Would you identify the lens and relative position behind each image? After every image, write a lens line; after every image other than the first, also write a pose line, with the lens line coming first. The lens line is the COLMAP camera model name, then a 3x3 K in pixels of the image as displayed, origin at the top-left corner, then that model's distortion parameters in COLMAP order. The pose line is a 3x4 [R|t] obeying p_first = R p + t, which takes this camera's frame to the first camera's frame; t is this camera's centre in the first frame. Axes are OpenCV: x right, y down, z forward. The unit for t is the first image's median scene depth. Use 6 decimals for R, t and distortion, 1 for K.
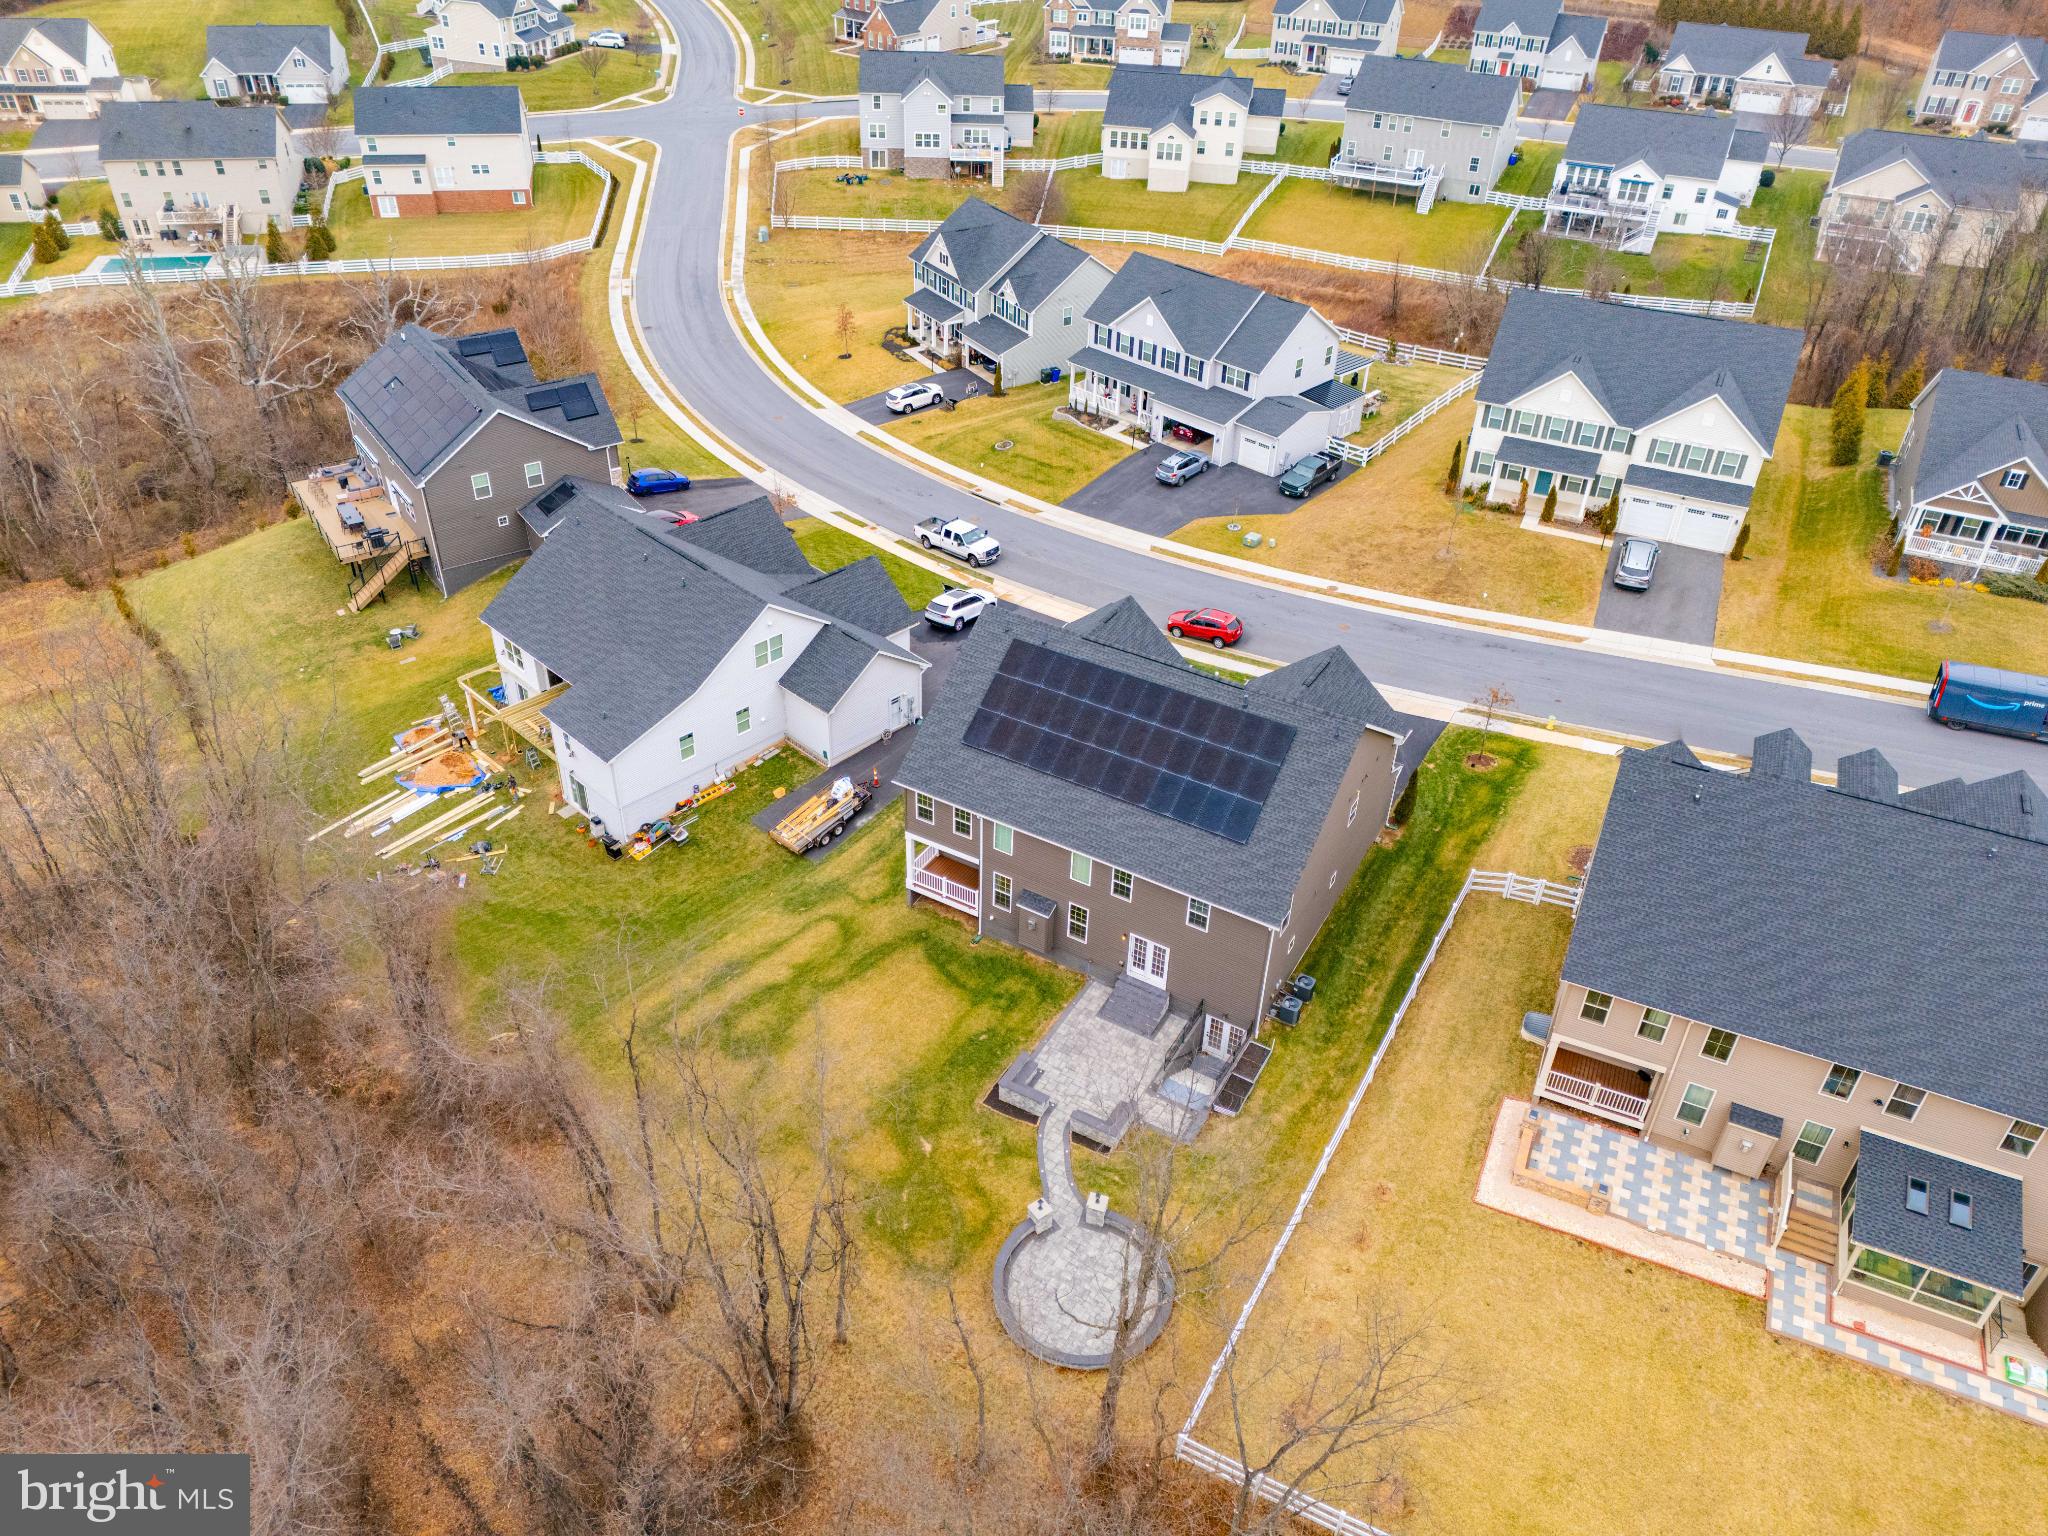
lens RADIAL K [[1496.1, 0, 1020.6], [0, 1496.1, 765.2], [0, 0, 1]] dist [0.085455, -0.074561]
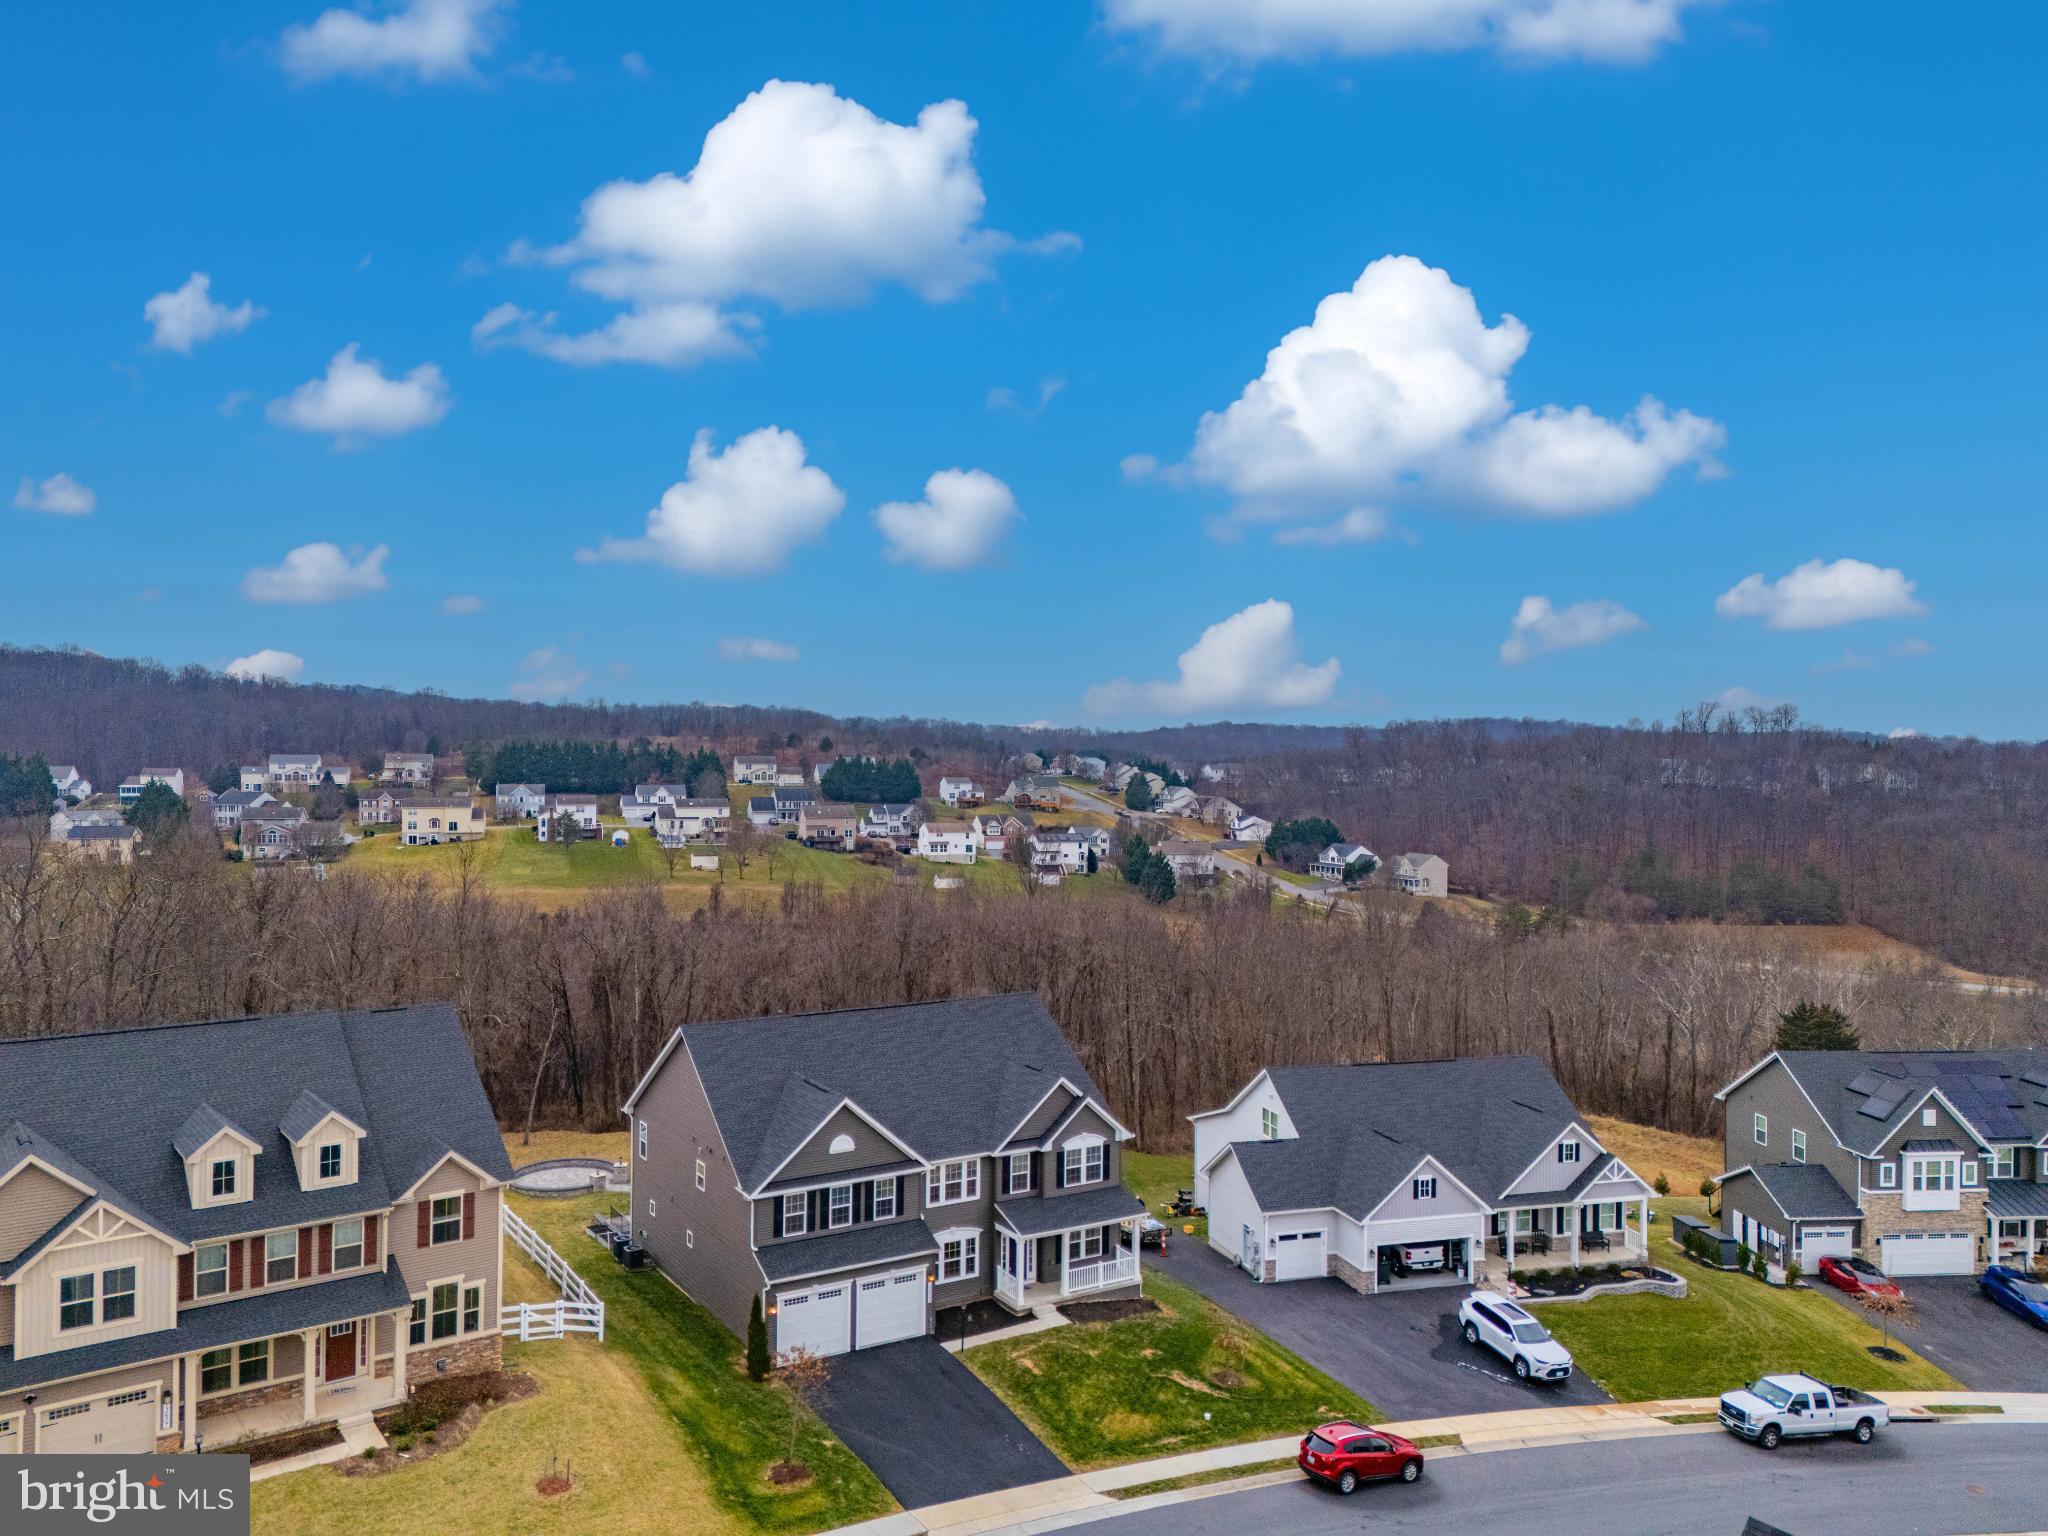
lens RADIAL K [[1496.1, 0, 1020.6], [0, 1496.1, 765.2], [0, 0, 1]] dist [0.085455, -0.074561]
pose [[-0.475313, -0.022514, -0.879529, 0.657100], [-0.532835, 0.802860, 0.267401, -0.366132], [0.700118, 0.595743, -0.393606, 0.917803]]
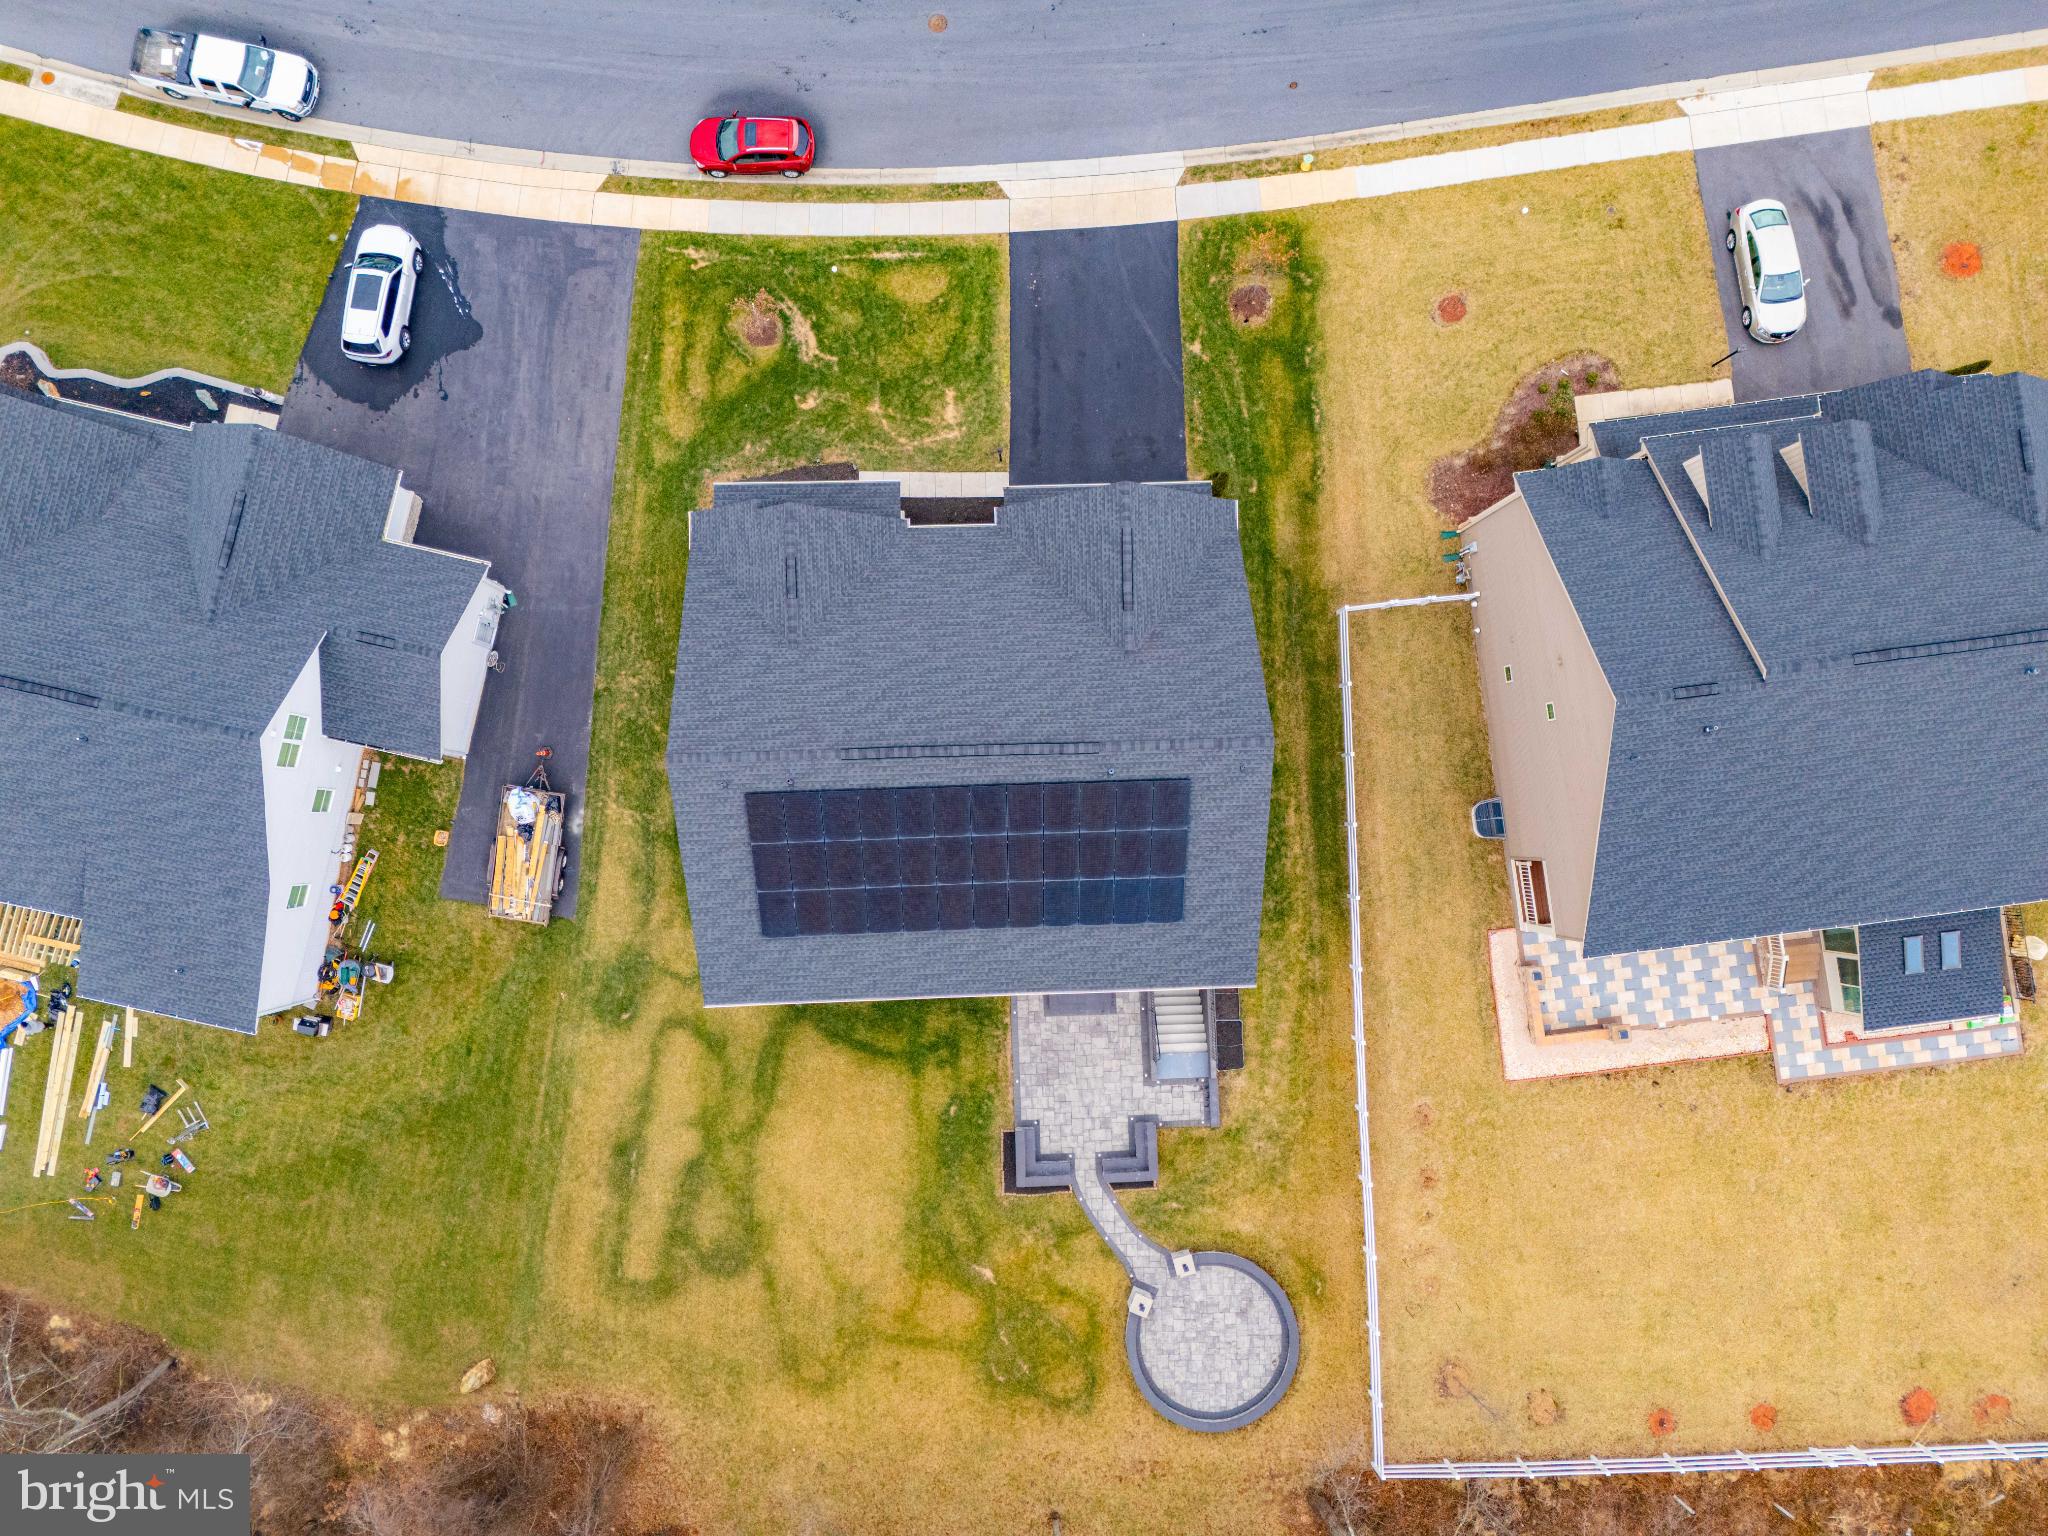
lens RADIAL K [[1496.1, 0, 1020.6], [0, 1496.1, 765.2], [0, 0, 1]] dist [0.085455, -0.074561]
pose [[0.848322, -0.529074, 0.020773, 0.063794], [0.303560, 0.518127, 0.799622, -0.402649], [-0.433822, -0.672031, 0.600144, 0.374345]]
